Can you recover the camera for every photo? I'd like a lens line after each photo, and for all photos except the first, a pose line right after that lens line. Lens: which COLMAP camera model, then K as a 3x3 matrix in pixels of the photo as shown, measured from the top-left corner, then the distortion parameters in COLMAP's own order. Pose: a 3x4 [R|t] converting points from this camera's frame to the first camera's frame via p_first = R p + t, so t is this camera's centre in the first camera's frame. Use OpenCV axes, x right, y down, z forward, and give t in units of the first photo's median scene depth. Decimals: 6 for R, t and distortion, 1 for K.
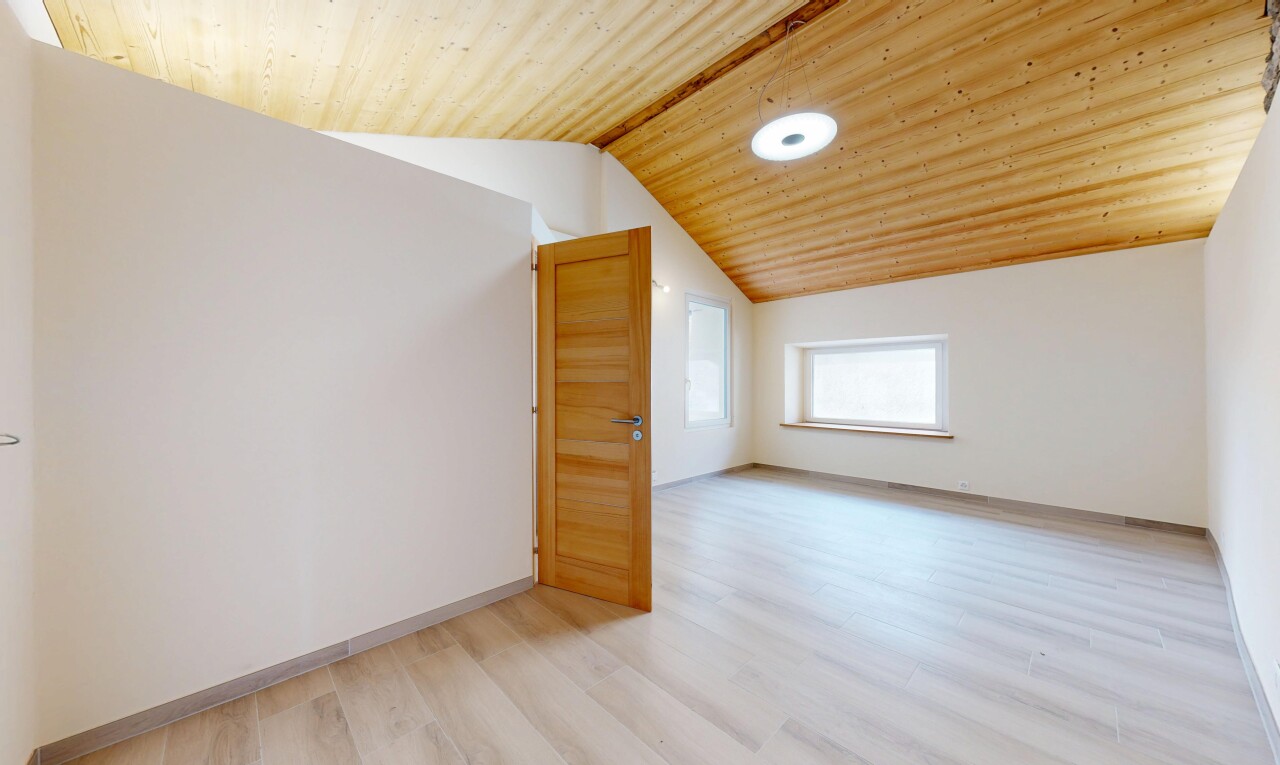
lens RADIAL K [[431.9, 0, 638.7], [0, 431.9, 384.8], [0, 0, 1]] dist [0.001116, 0.000108]
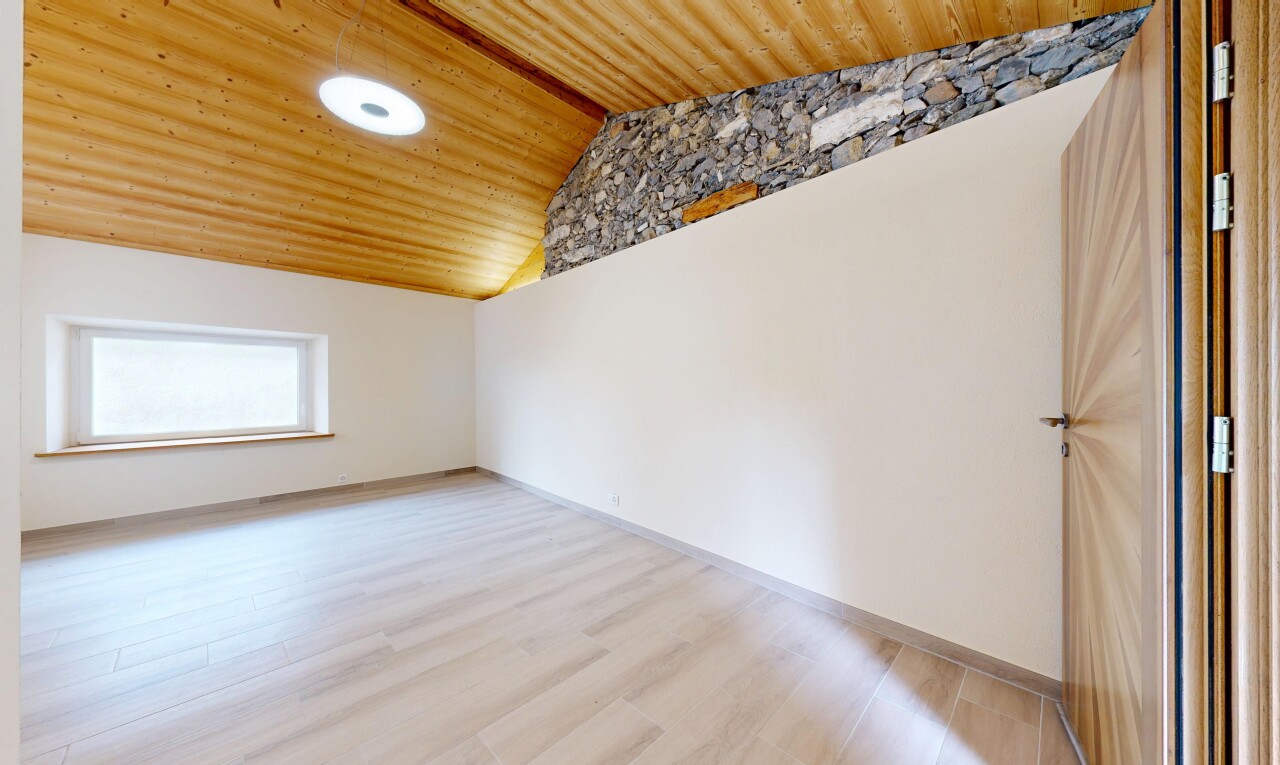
lens RADIAL K [[431.9, 0, 638.7], [0, 431.9, 384.8], [0, 0, 1]] dist [0.001116, 0.000108]
pose [[-0.029190, -0.000546, 0.999574, -0.375258], [0.003124, 0.999995, 0.000637, 0.002640], [-0.999569, 0.003141, -0.029188, 0.325353]]
